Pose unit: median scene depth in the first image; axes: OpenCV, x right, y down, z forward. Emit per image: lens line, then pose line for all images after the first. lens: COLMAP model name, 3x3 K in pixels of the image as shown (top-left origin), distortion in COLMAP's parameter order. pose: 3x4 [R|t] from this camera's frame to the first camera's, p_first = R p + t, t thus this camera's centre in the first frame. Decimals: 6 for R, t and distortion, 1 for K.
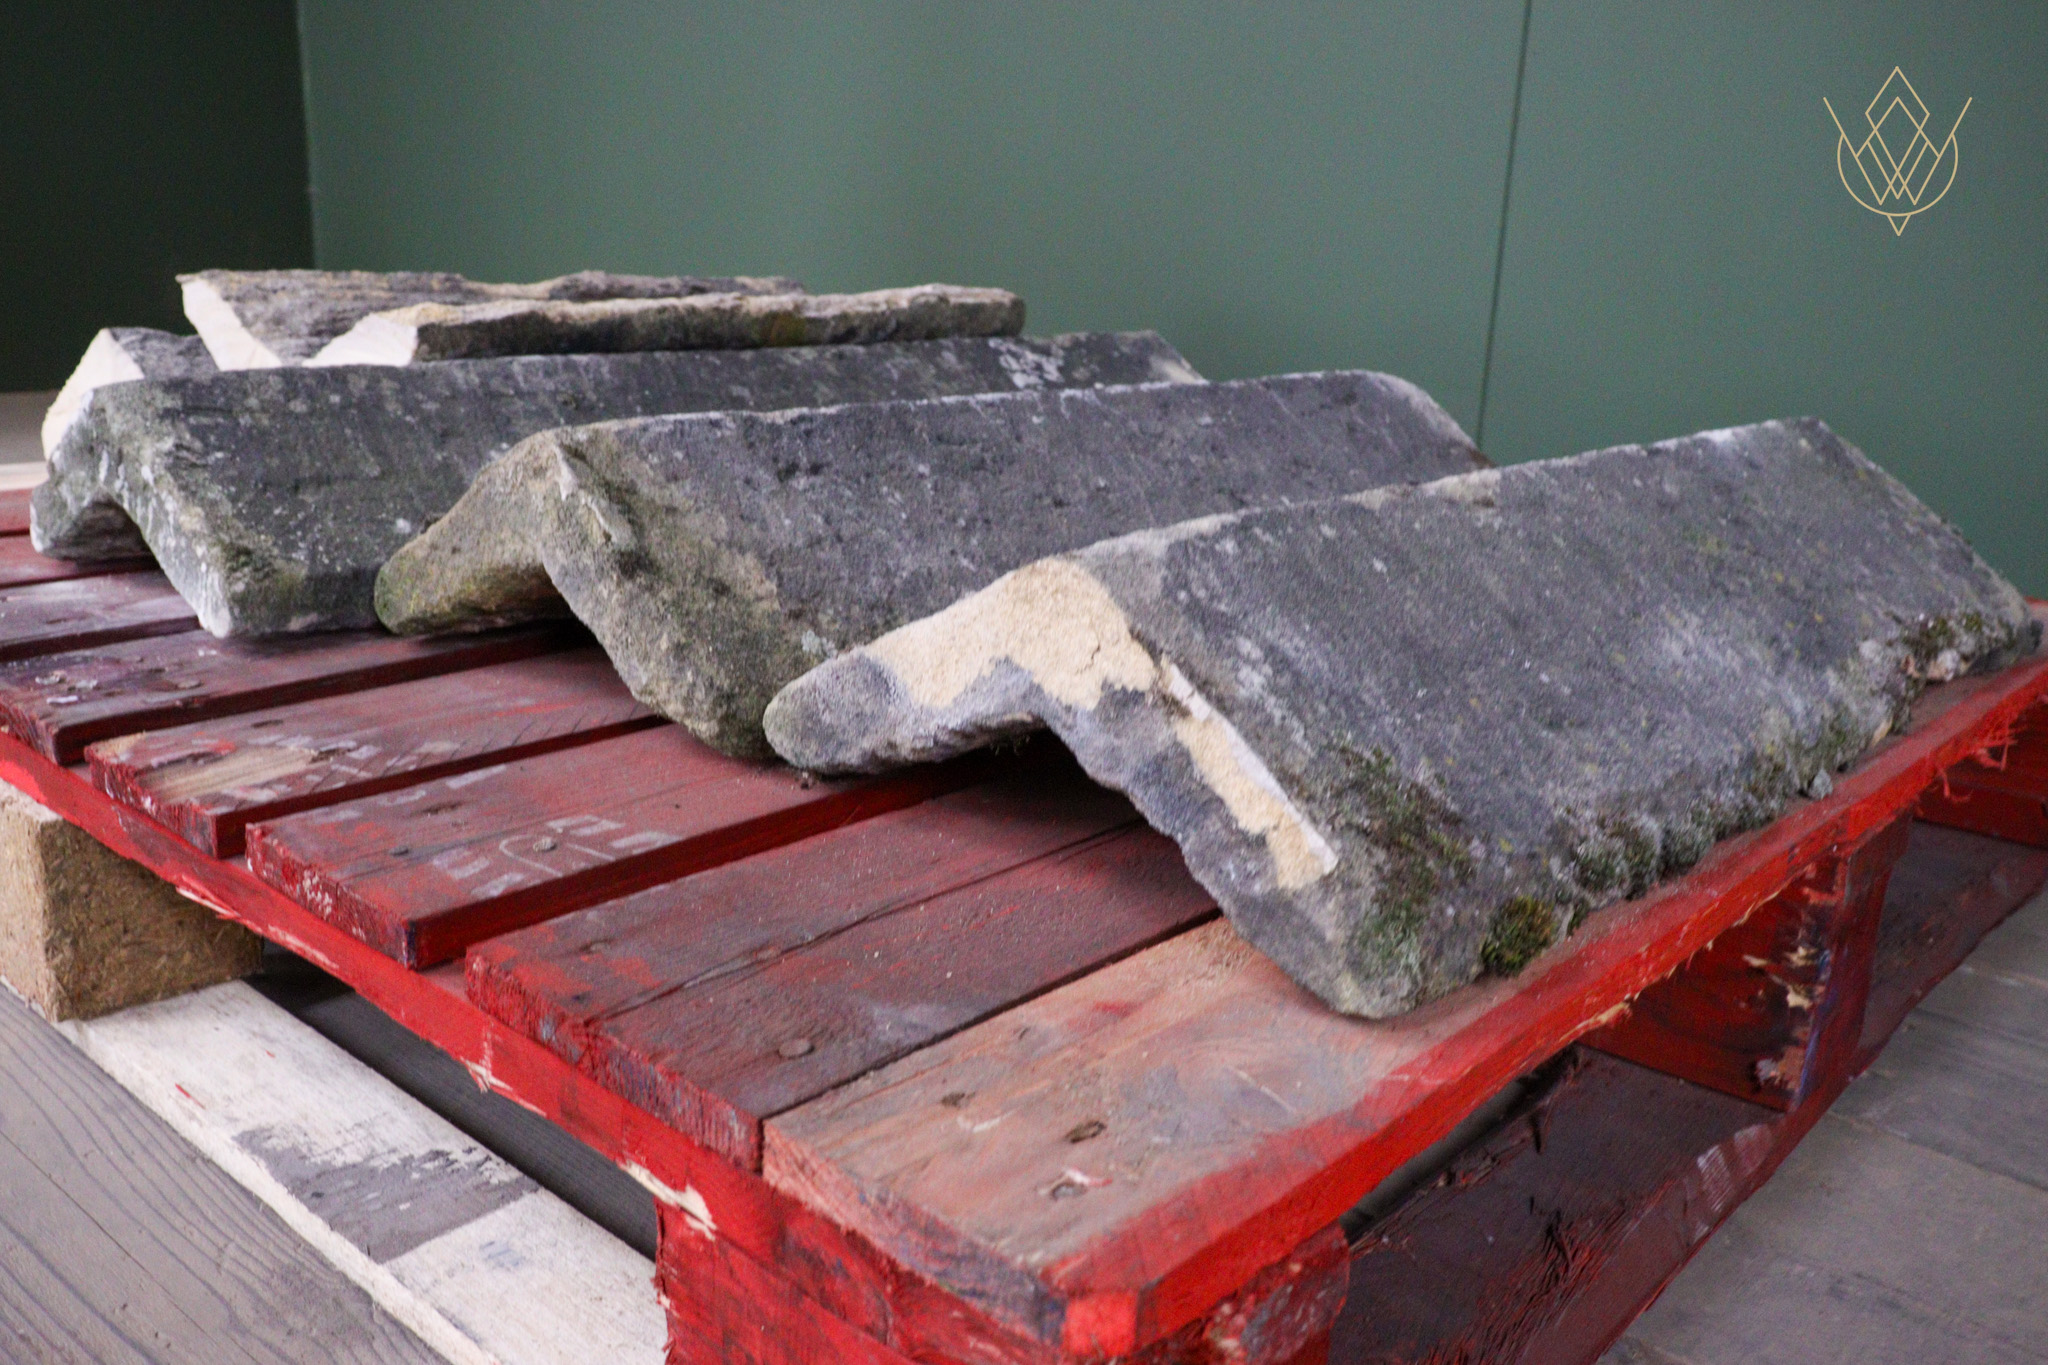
lens RADIAL K [[1747.1, 0, 1034.5], [0, 1747.1, 675.5], [0, 0, 1]] dist [-0.001440, -0.000746]
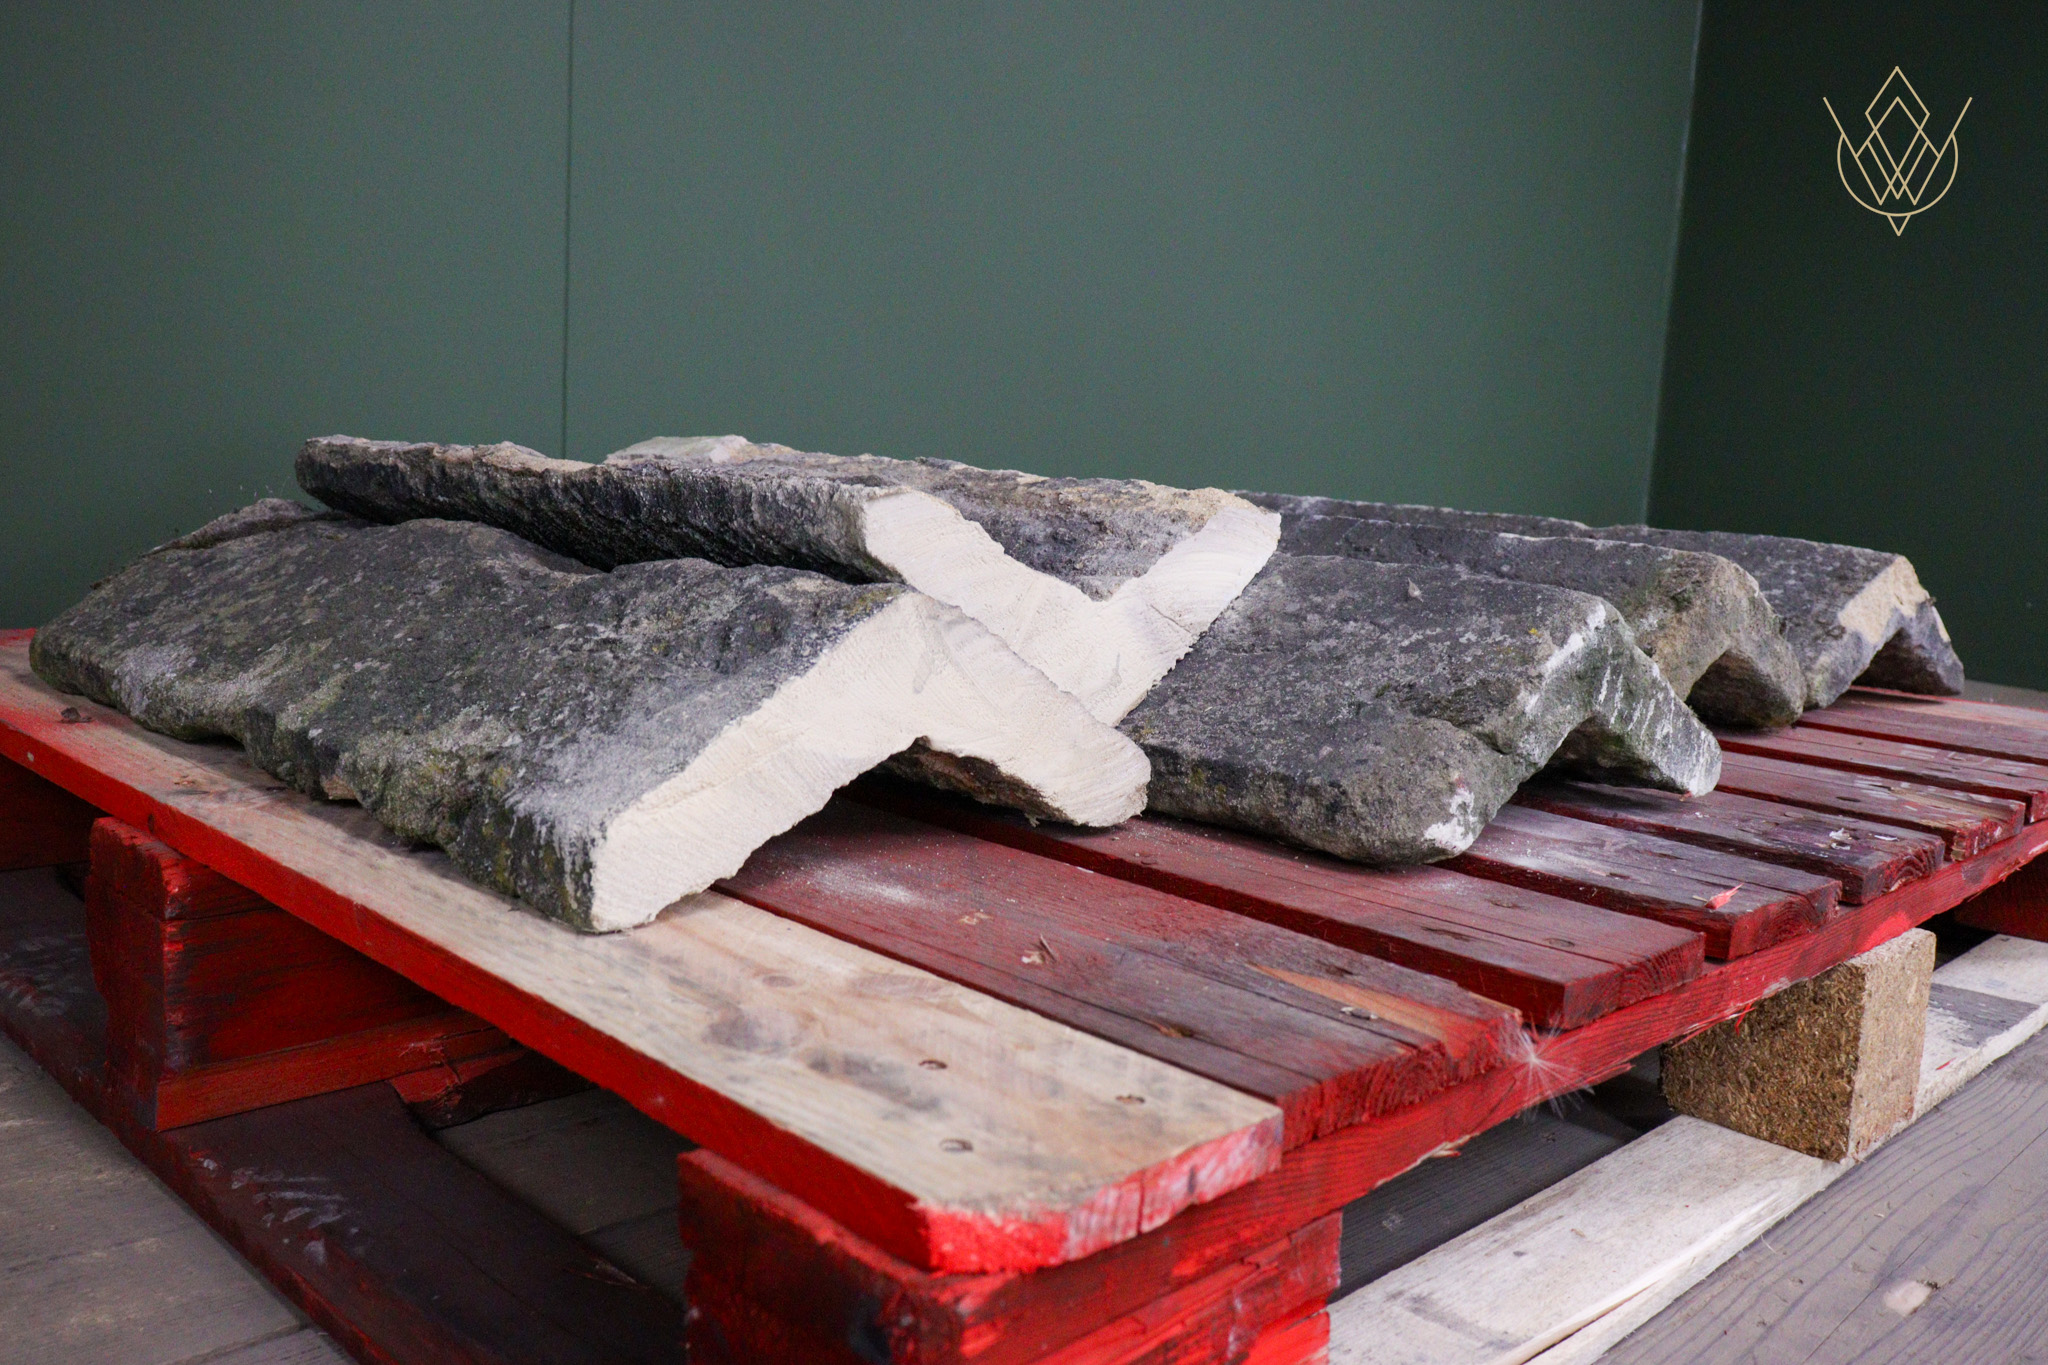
lens RADIAL K [[1747.1, 0, 1026.9], [0, 1747.1, 687.2], [0, 0, 1]] dist [-0.001440, -0.000746]
pose [[0.054343, -0.190779, 0.980128, -2.054427], [0.217373, 0.960297, 0.174867, -0.488806], [-0.974575, 0.203551, 0.093655, 1.734943]]
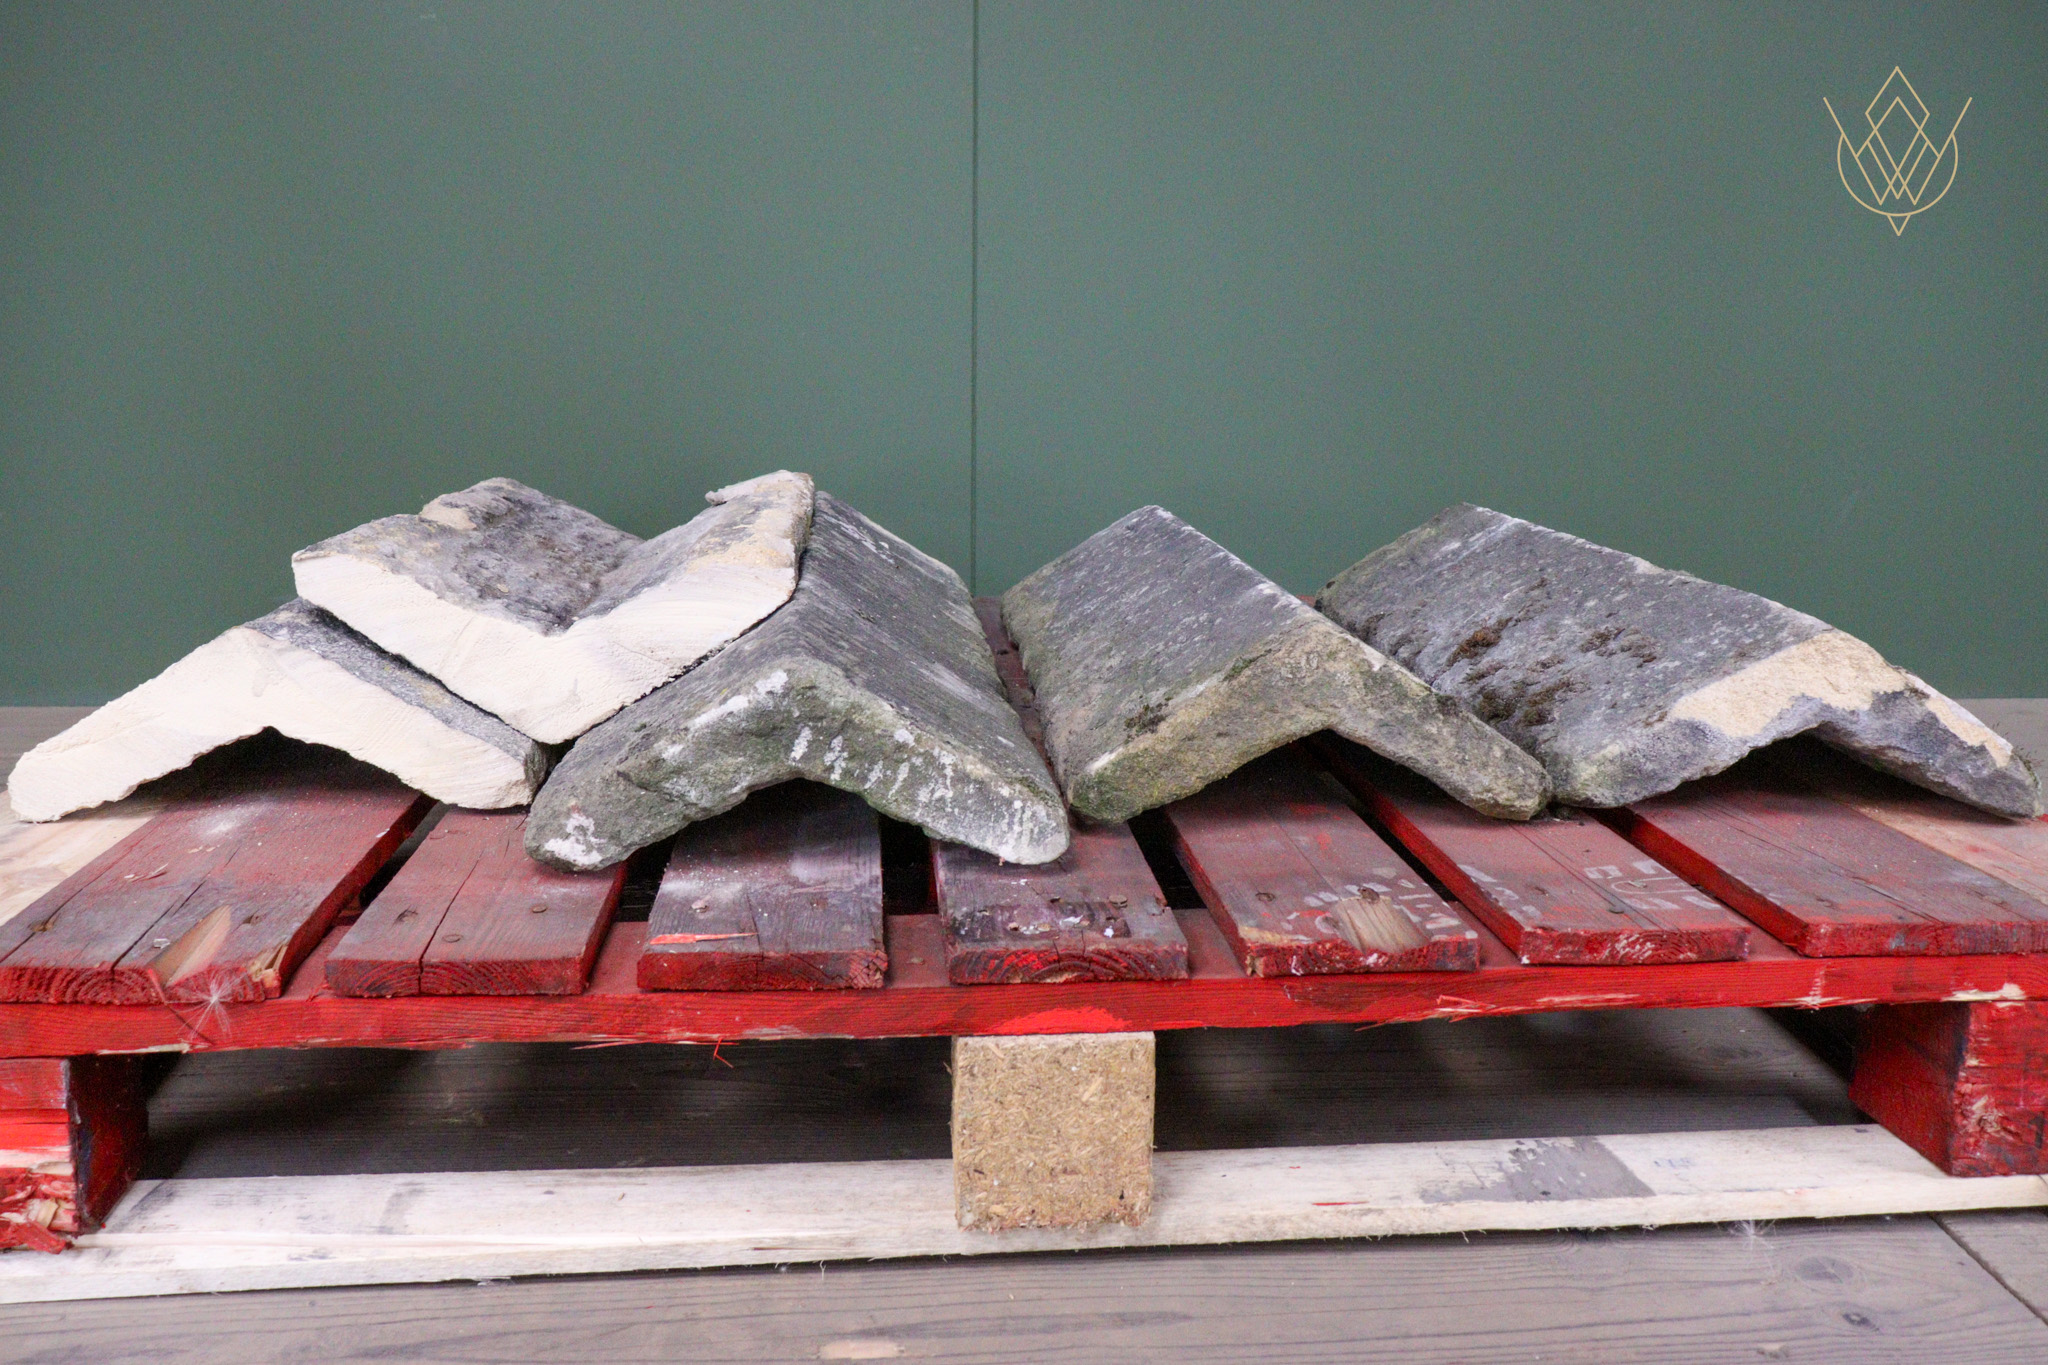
lens RADIAL K [[1747.1, 0, 1015.3], [0, 1747.1, 684.6], [0, 0, 1]] dist [-0.001440, -0.000746]
pose [[0.685083, -0.183272, 0.705034, -1.648630], [0.213565, 0.975838, 0.046146, -0.248094], [-0.696457, 0.118956, 0.707670, 0.295637]]
